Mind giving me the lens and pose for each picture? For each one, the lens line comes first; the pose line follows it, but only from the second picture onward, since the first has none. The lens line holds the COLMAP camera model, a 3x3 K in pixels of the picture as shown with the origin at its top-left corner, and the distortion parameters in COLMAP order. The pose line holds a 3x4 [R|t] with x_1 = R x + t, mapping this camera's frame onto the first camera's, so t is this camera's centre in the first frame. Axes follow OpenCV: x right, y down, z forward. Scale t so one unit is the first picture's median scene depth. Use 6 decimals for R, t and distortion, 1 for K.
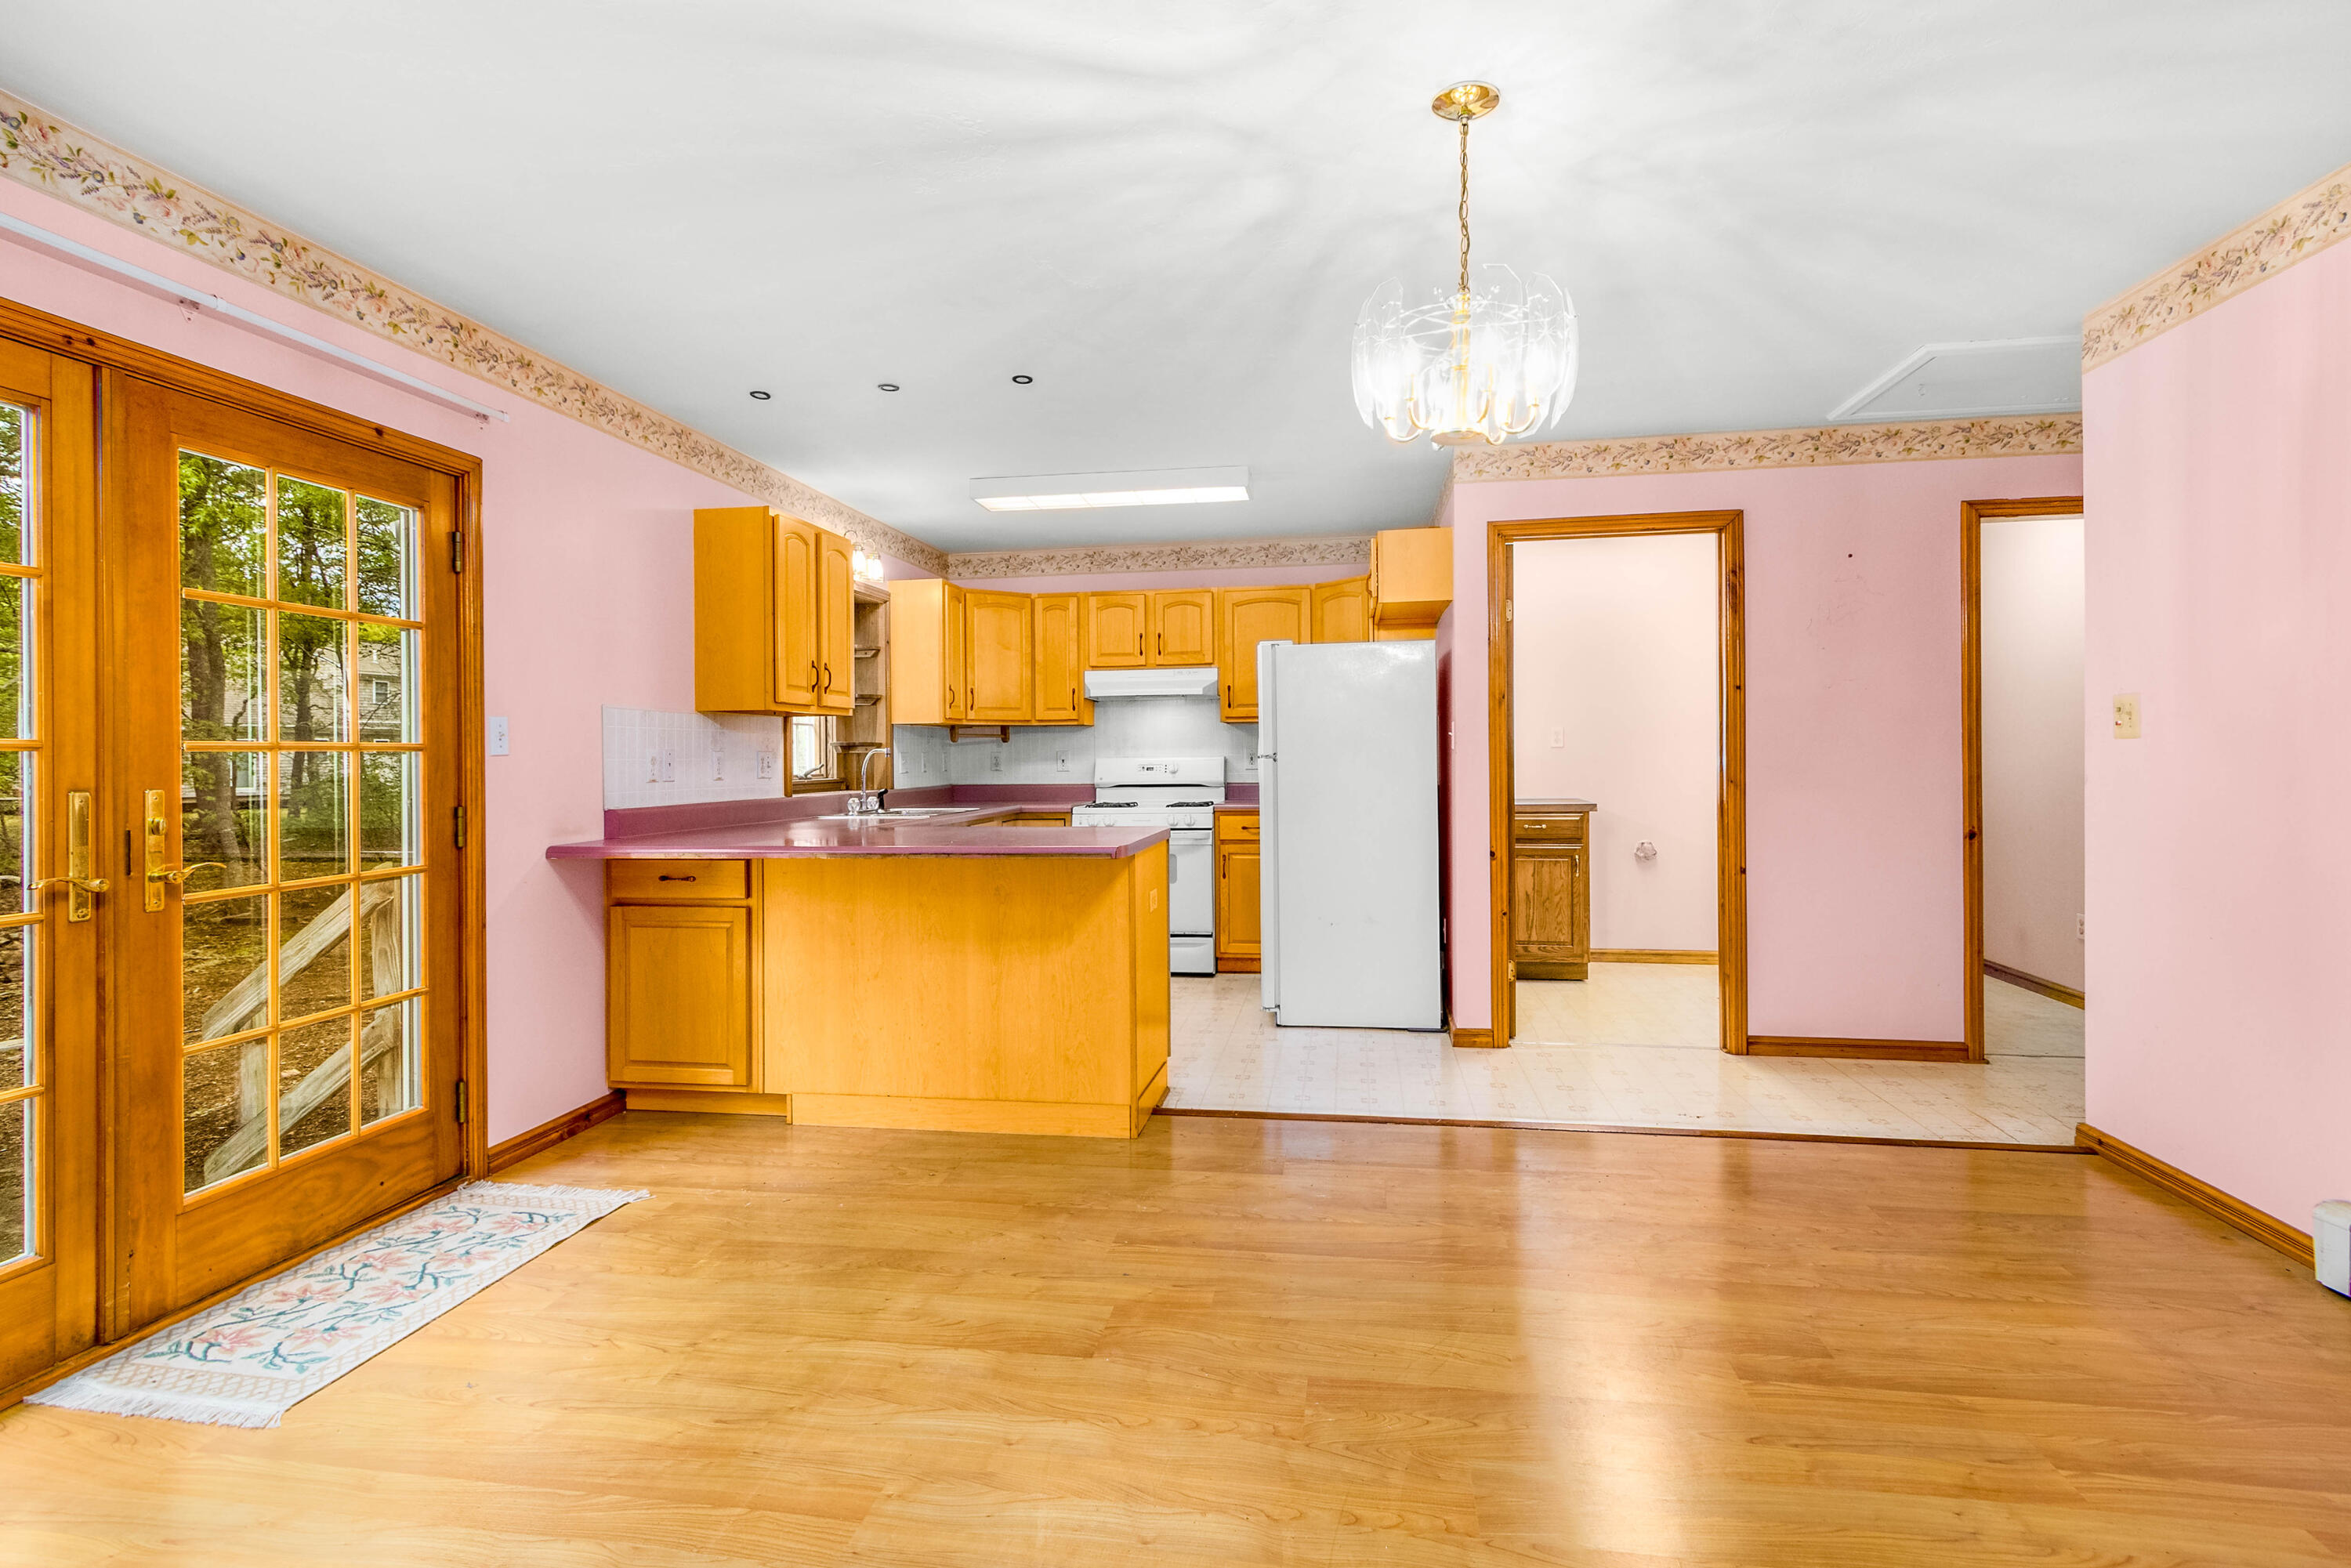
lens RADIAL K [[1112.6, 0, 1159.2], [0, 1112.6, 758.5], [0, 0, 1]] dist [0.002100, 0.002138]
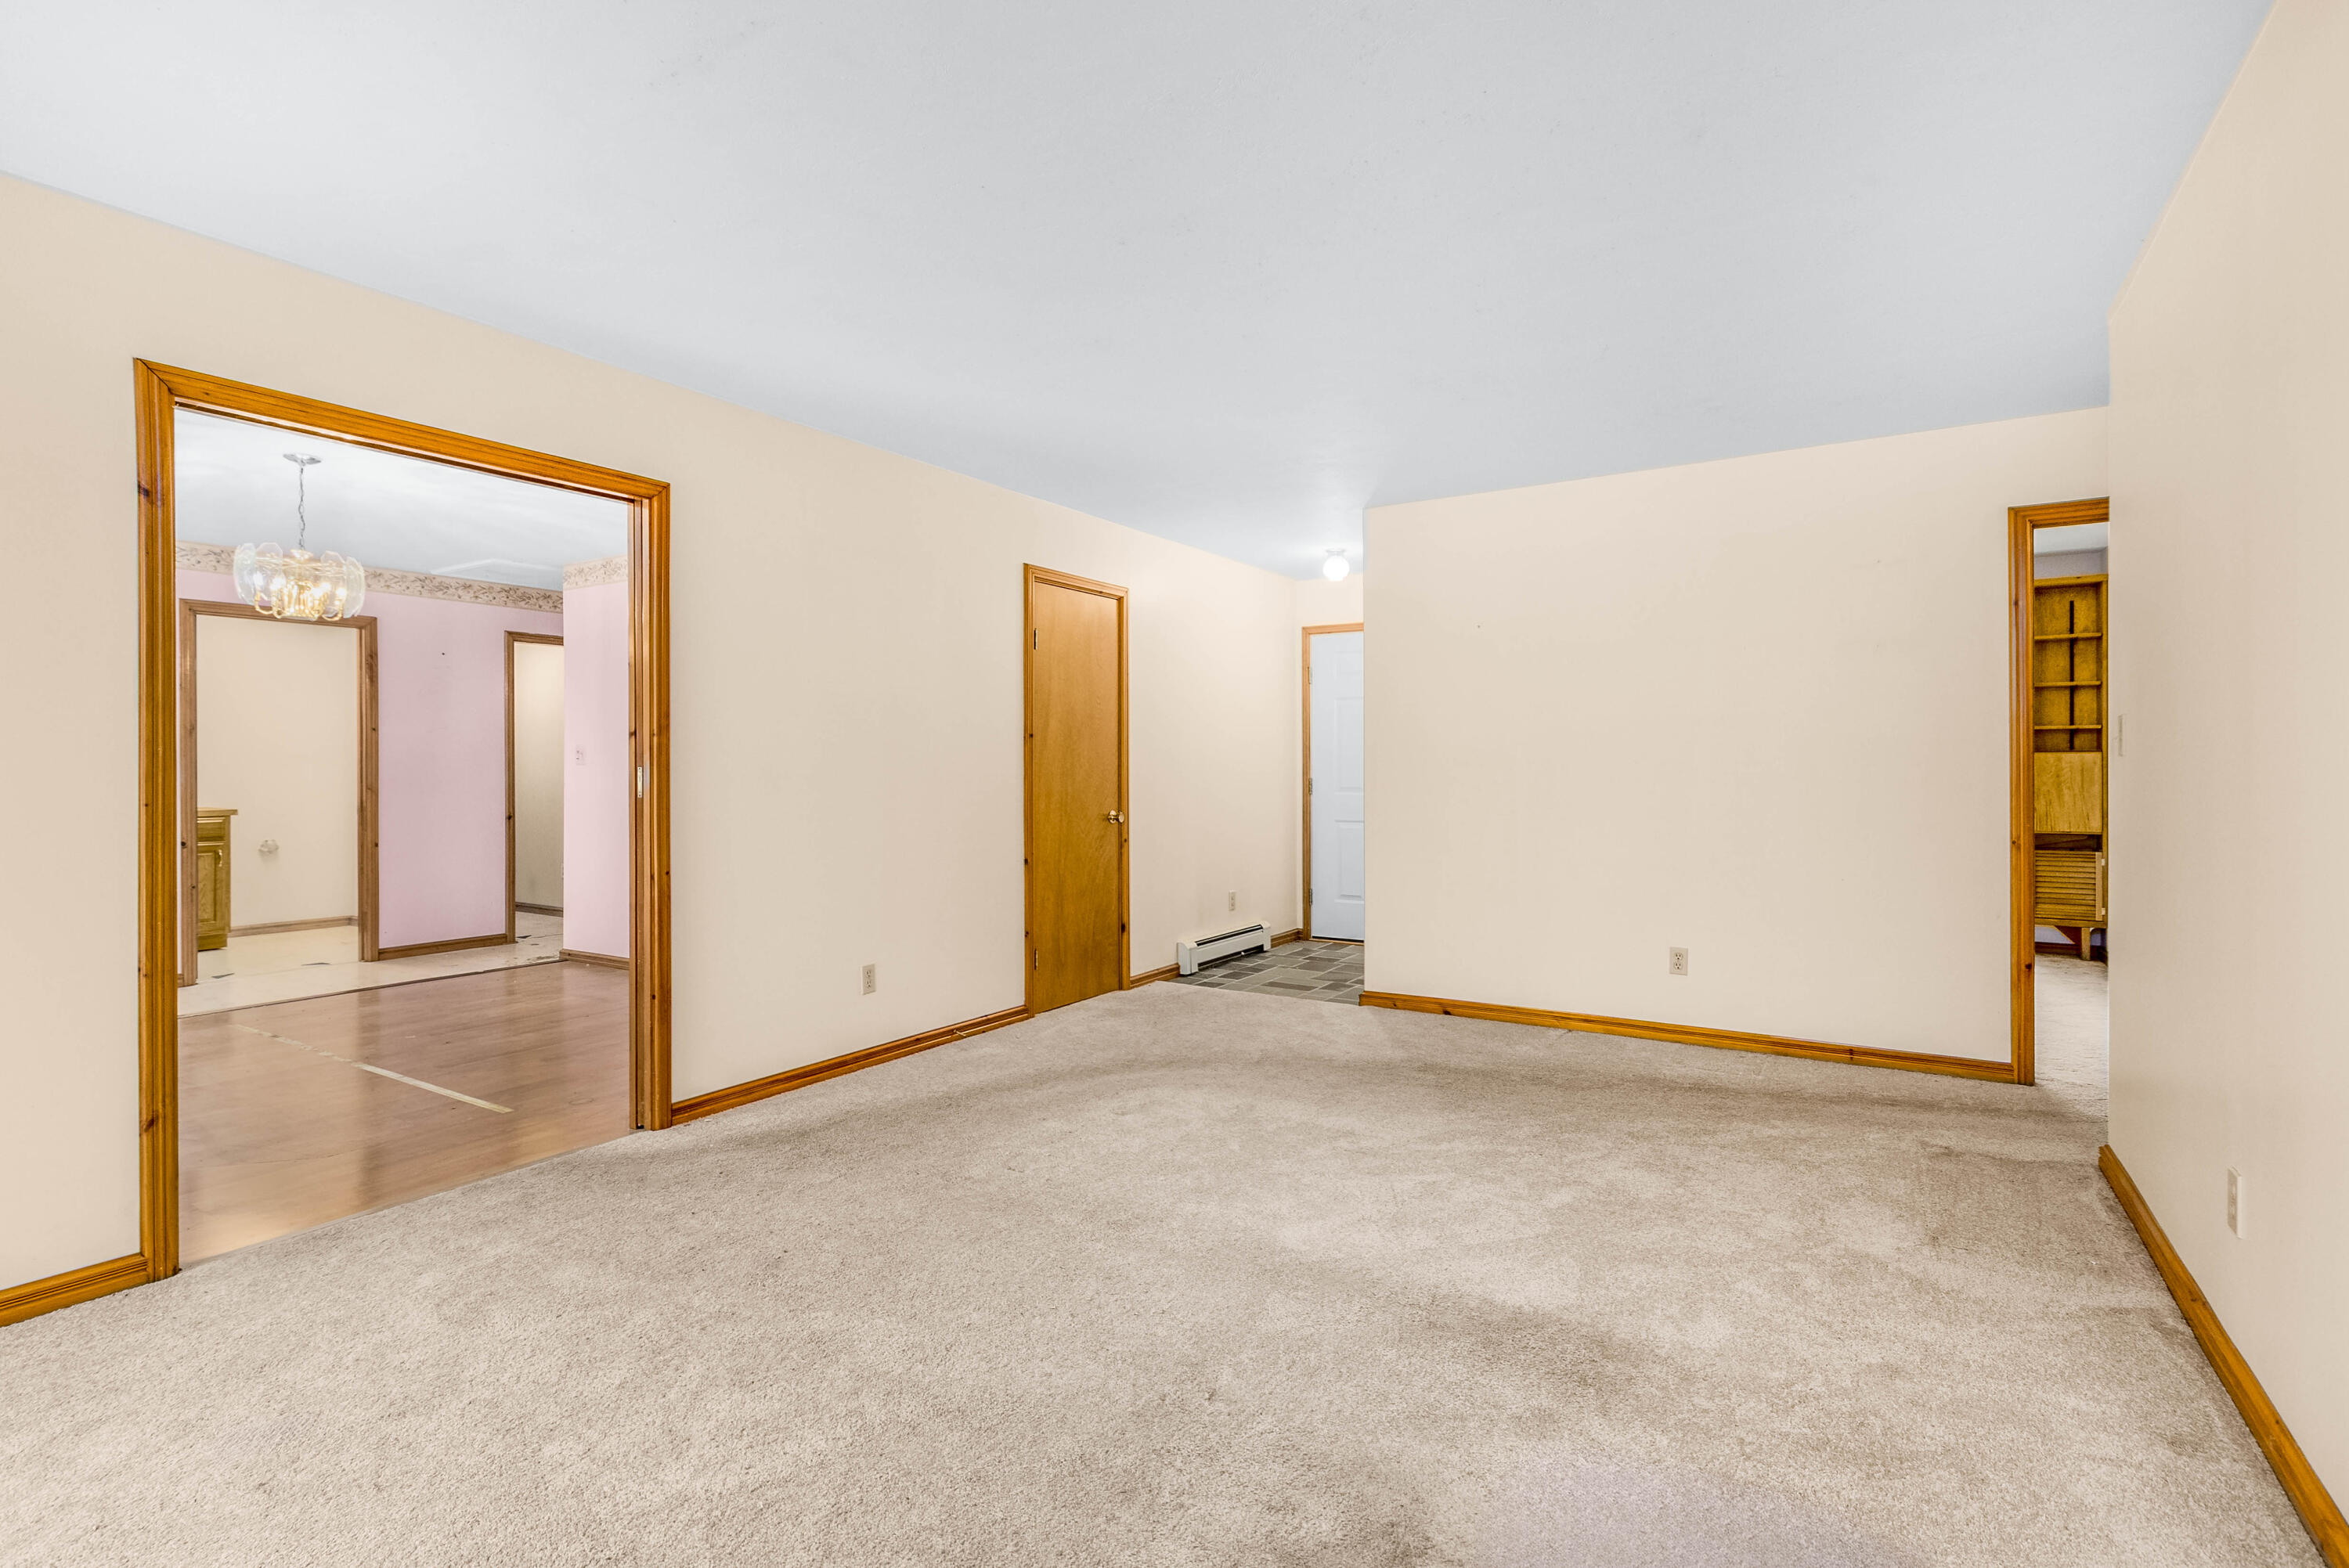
lens RADIAL K [[1111.6, 0, 1156.0], [0, 1111.6, 787.6], [0, 0, 1]] dist [0.002100, 0.002138]
pose [[0.388782, 0.000232, 0.921330, -0.497948], [0.001076, 0.999999, -0.000706, 0.022183], [-0.921329, 0.001265, 0.388782, -0.630133]]
